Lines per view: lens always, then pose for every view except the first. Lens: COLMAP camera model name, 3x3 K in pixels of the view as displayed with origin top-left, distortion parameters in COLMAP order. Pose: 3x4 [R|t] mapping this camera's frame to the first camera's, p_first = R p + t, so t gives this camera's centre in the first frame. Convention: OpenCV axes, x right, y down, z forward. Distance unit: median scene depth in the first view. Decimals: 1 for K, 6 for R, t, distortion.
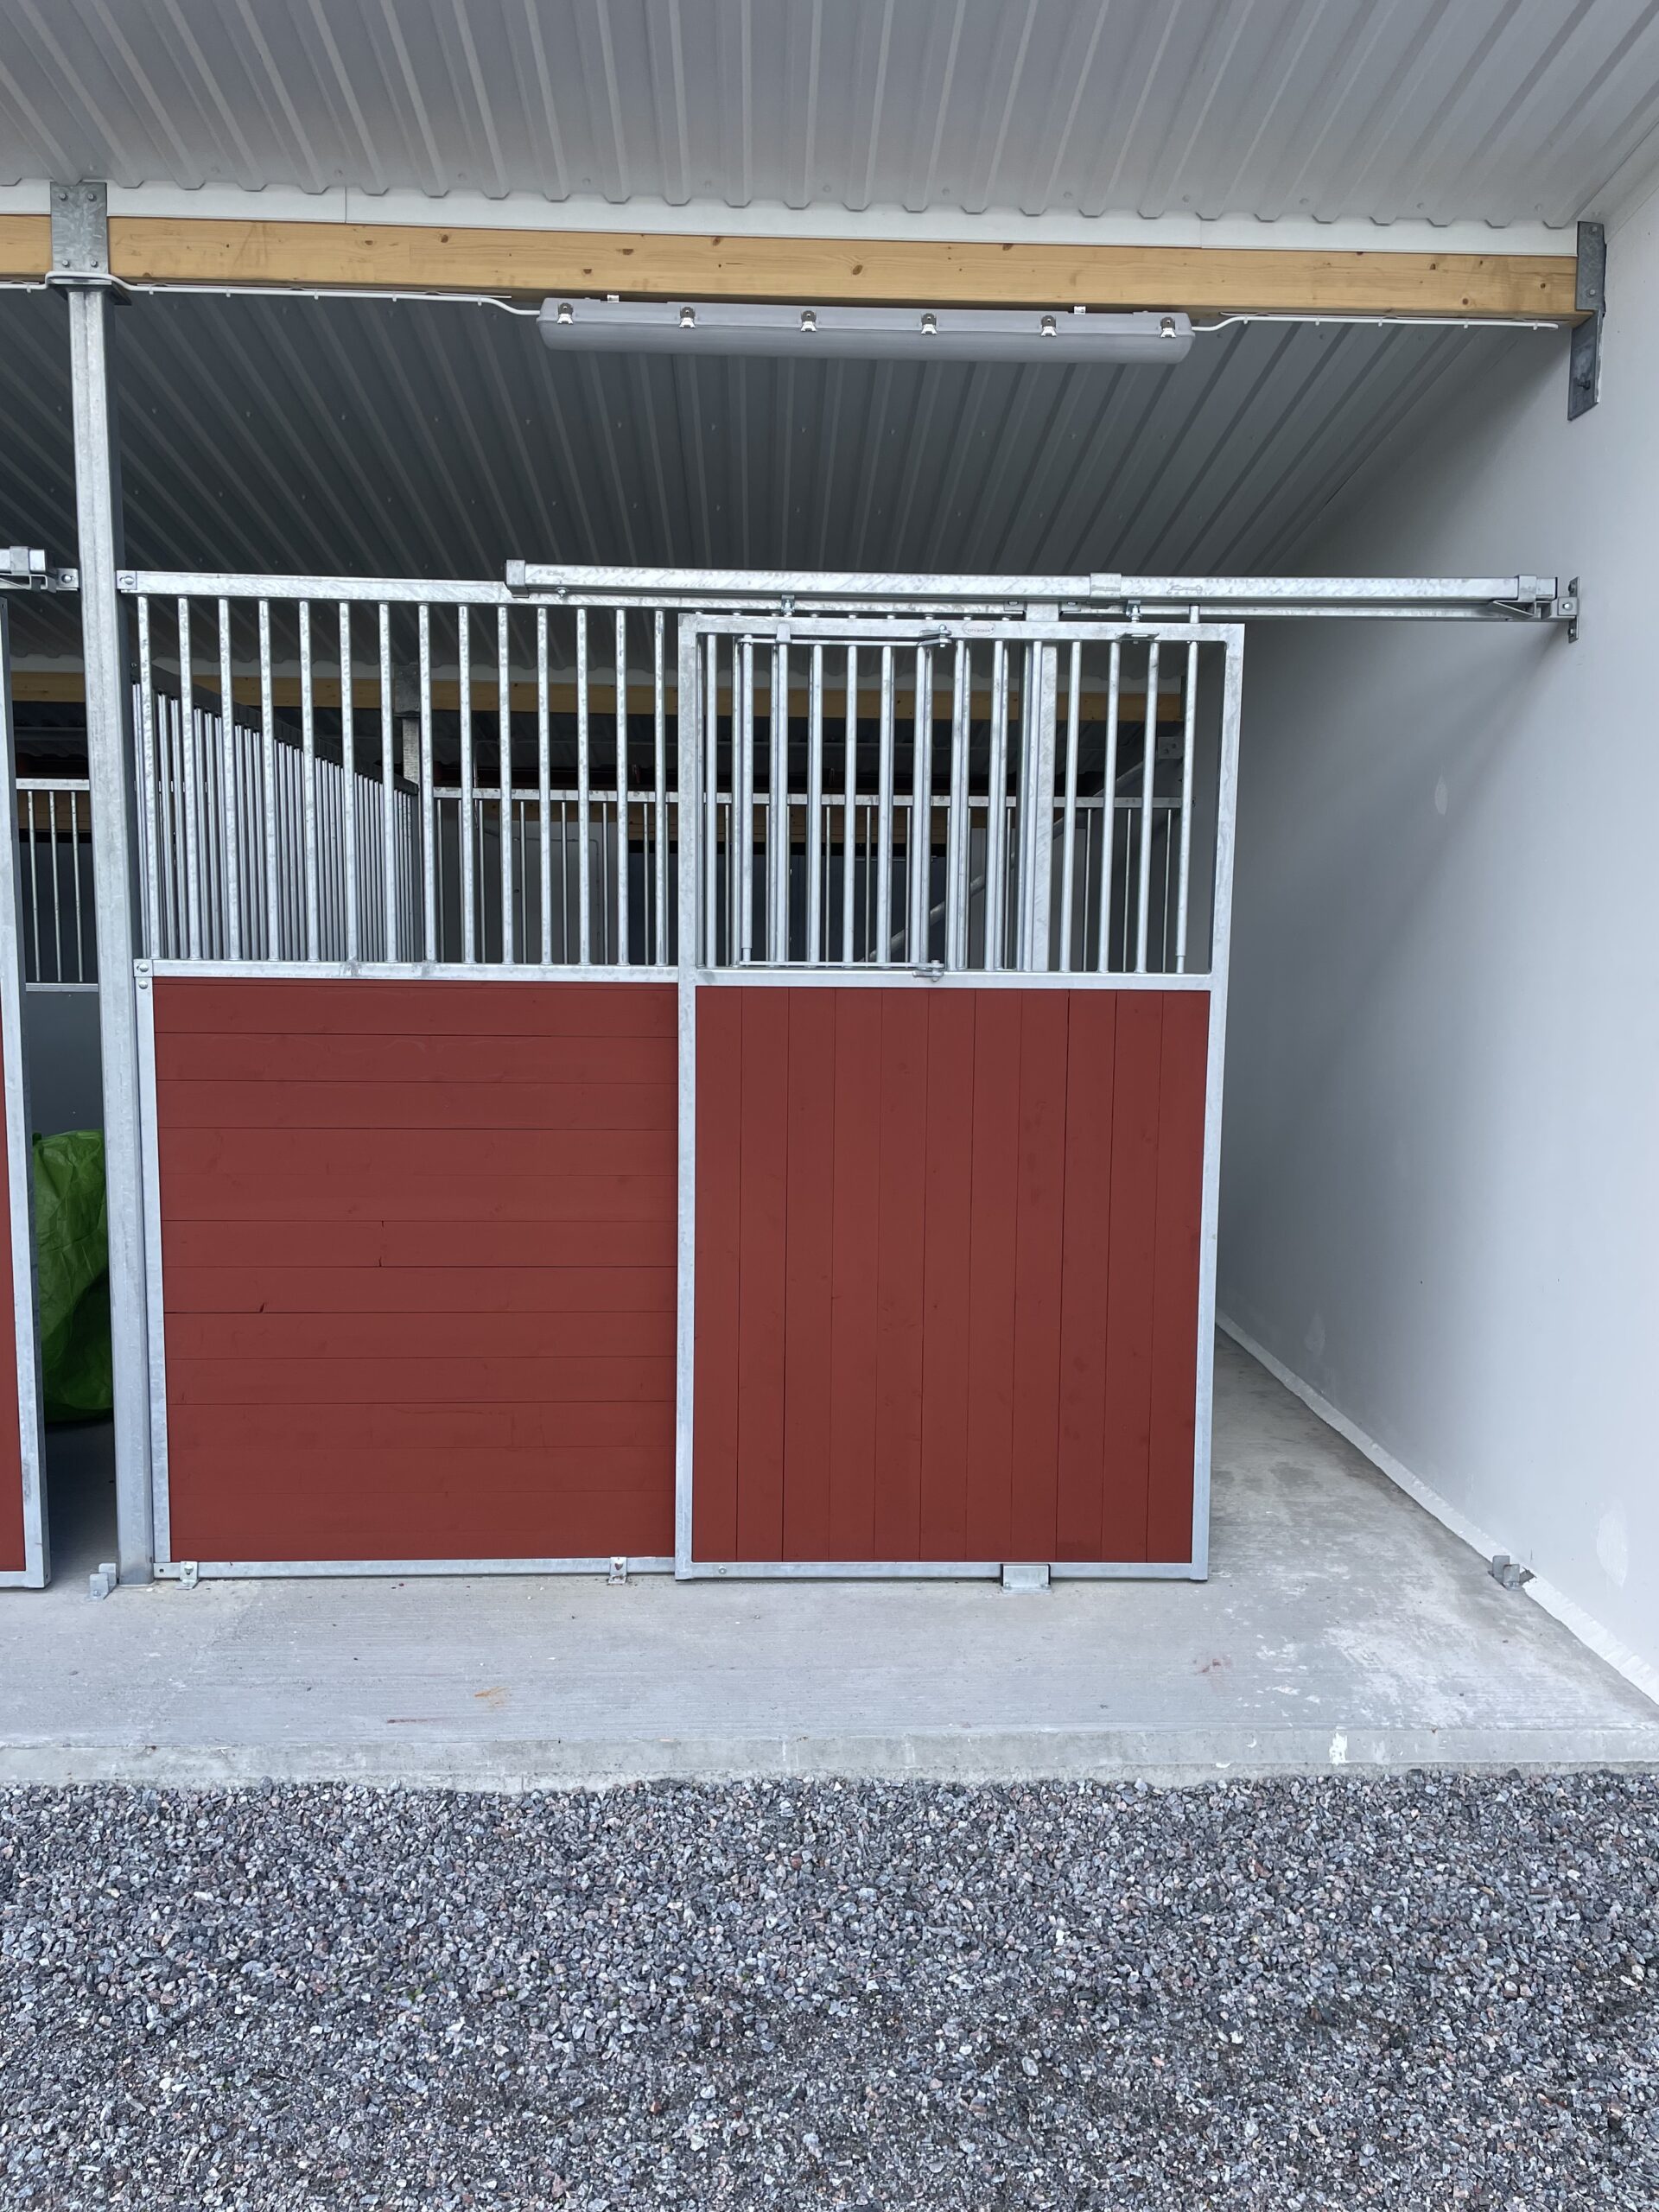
lens RADIAL K [[1697.4, 0, 822.0], [0, 1697.4, 1100.4], [0, 0, 1]] dist [0.017014, -0.003731]
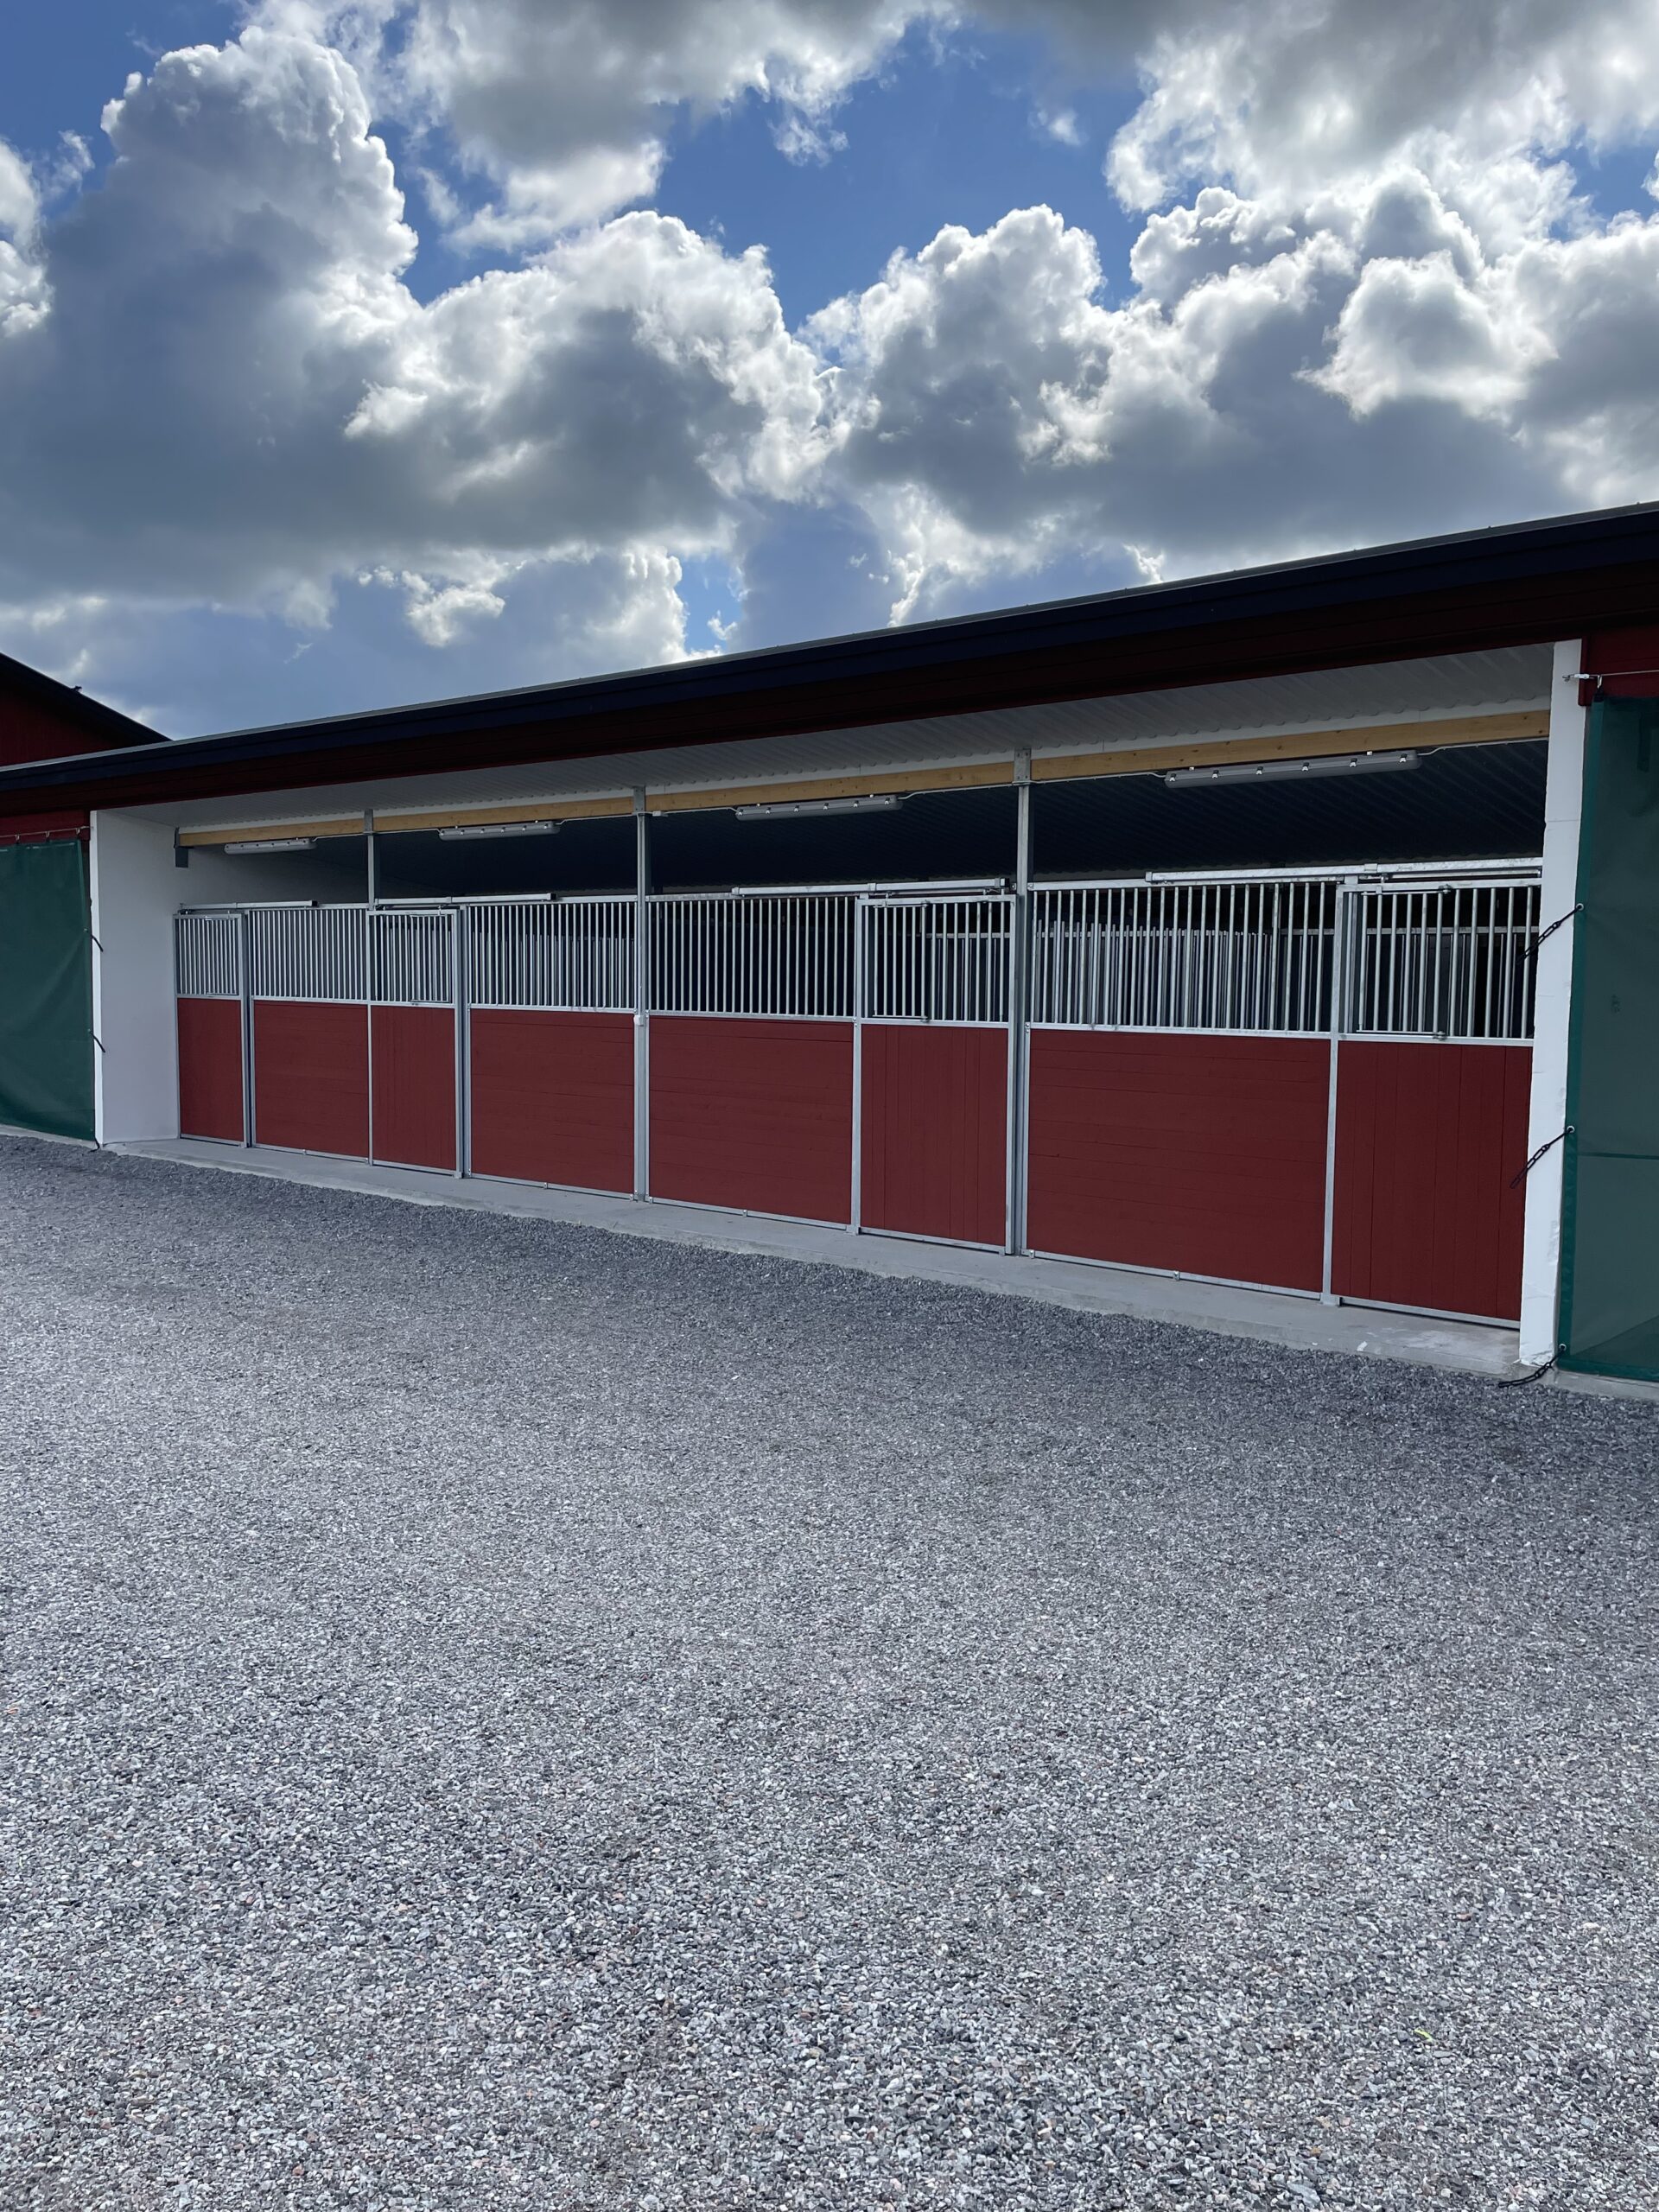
lens RADIAL K [[1697.4, 0, 830.7], [0, 1697.4, 1109.3], [0, 0, 1]] dist [0.017014, -0.003731]
pose [[0.717070, 0.050097, -0.695199, 1.282546], [-0.079227, 0.996808, -0.009889, 0.109532], [0.692484, 0.062170, 0.718750, -1.177673]]
